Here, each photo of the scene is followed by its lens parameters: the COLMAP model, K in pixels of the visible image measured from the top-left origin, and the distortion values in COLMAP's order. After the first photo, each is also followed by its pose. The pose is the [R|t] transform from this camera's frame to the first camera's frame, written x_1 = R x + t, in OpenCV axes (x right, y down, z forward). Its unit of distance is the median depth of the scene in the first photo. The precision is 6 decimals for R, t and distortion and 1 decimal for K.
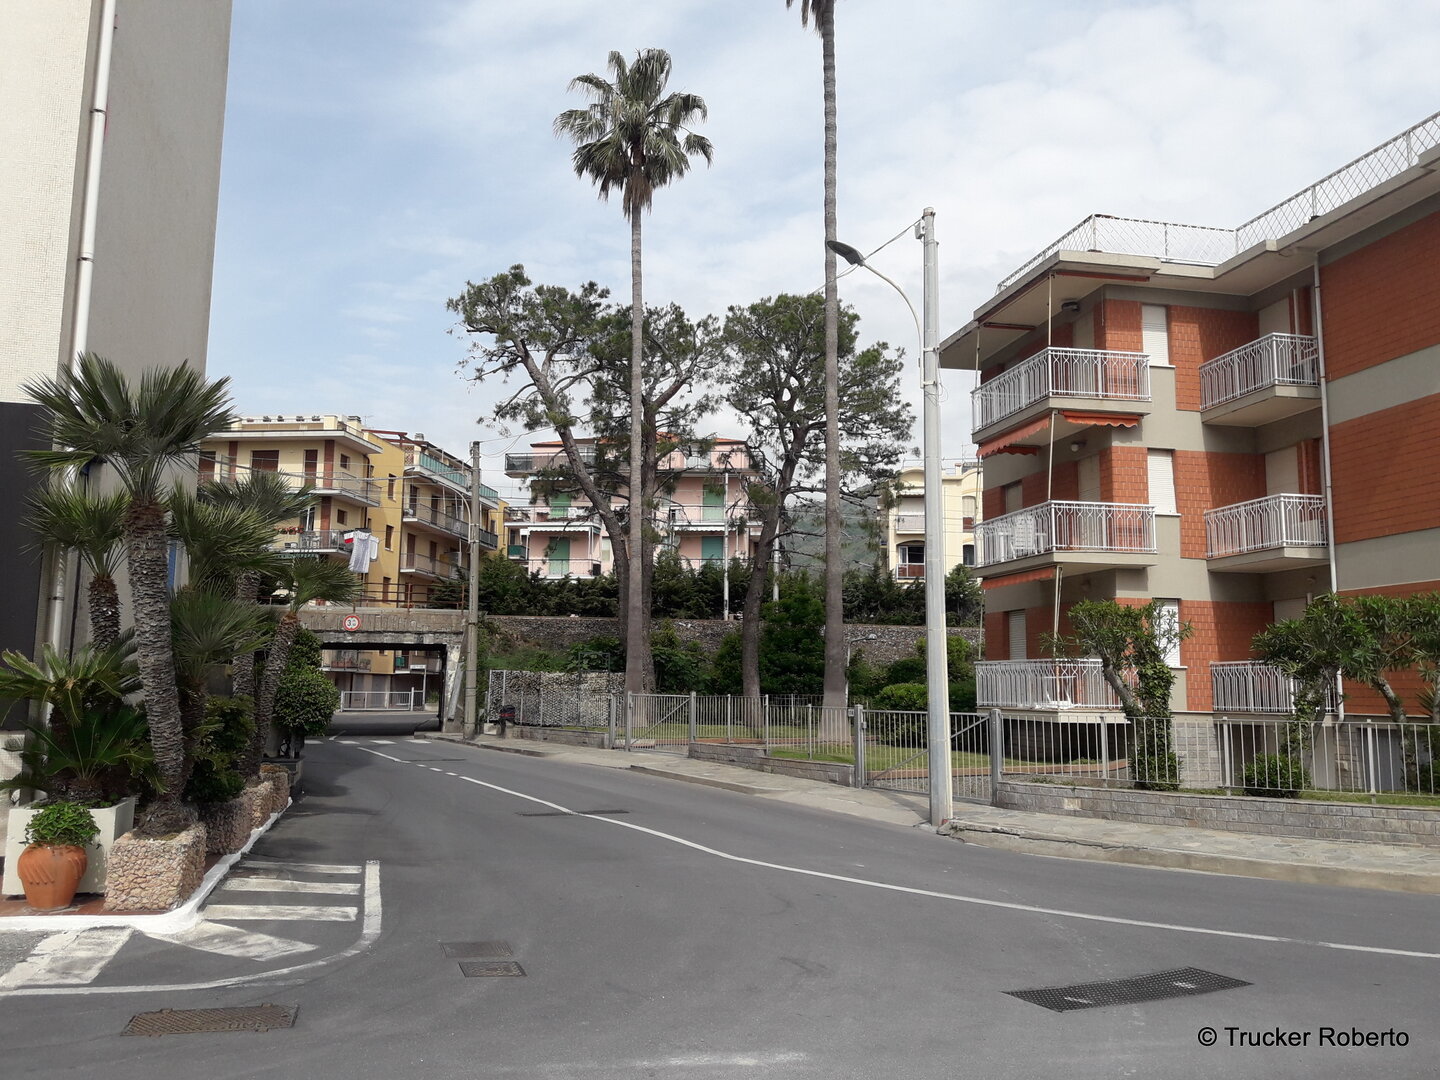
lens RADIAL K [[1157.1, 0, 720.0], [0, 1157.1, 540.0], [0, 0, 1]] dist [0.061920, -0.096202]
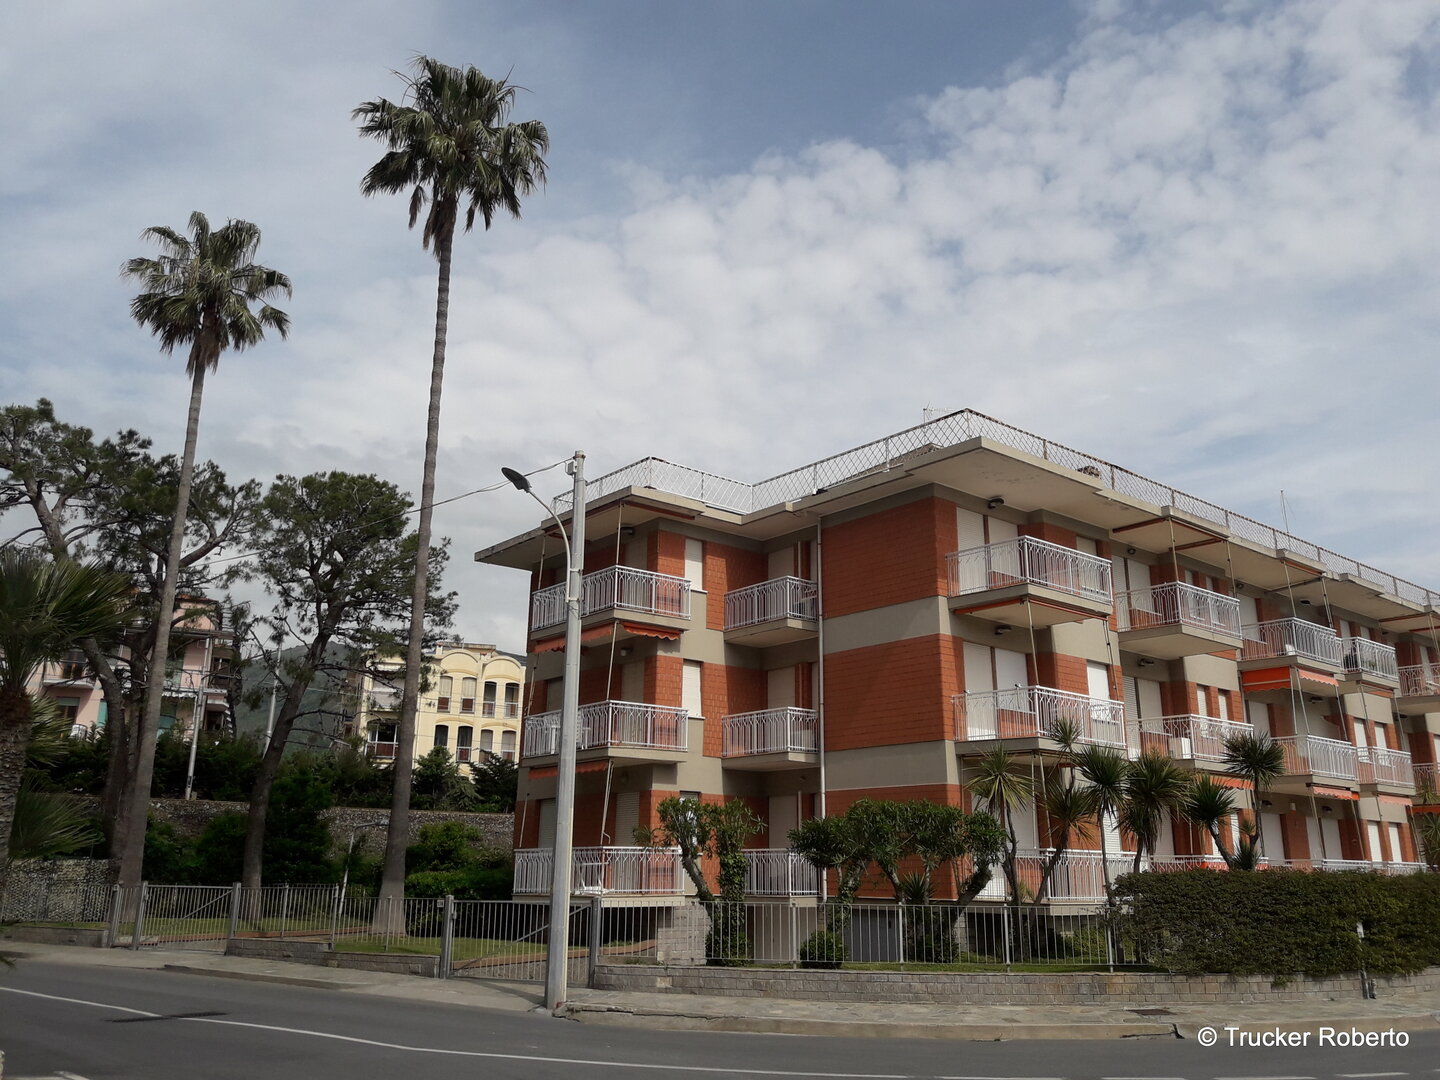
lens RADIAL K [[1137.9, 0, 720.0], [0, 1137.9, 540.0], [0, 0, 1]] dist [0.137344, -0.214539]
pose [[0.895807, 0.124322, 0.426702, -0.102359], [-0.057268, 0.984364, -0.166574, -0.007925], [-0.440739, 0.124782, 0.888920, -0.046898]]
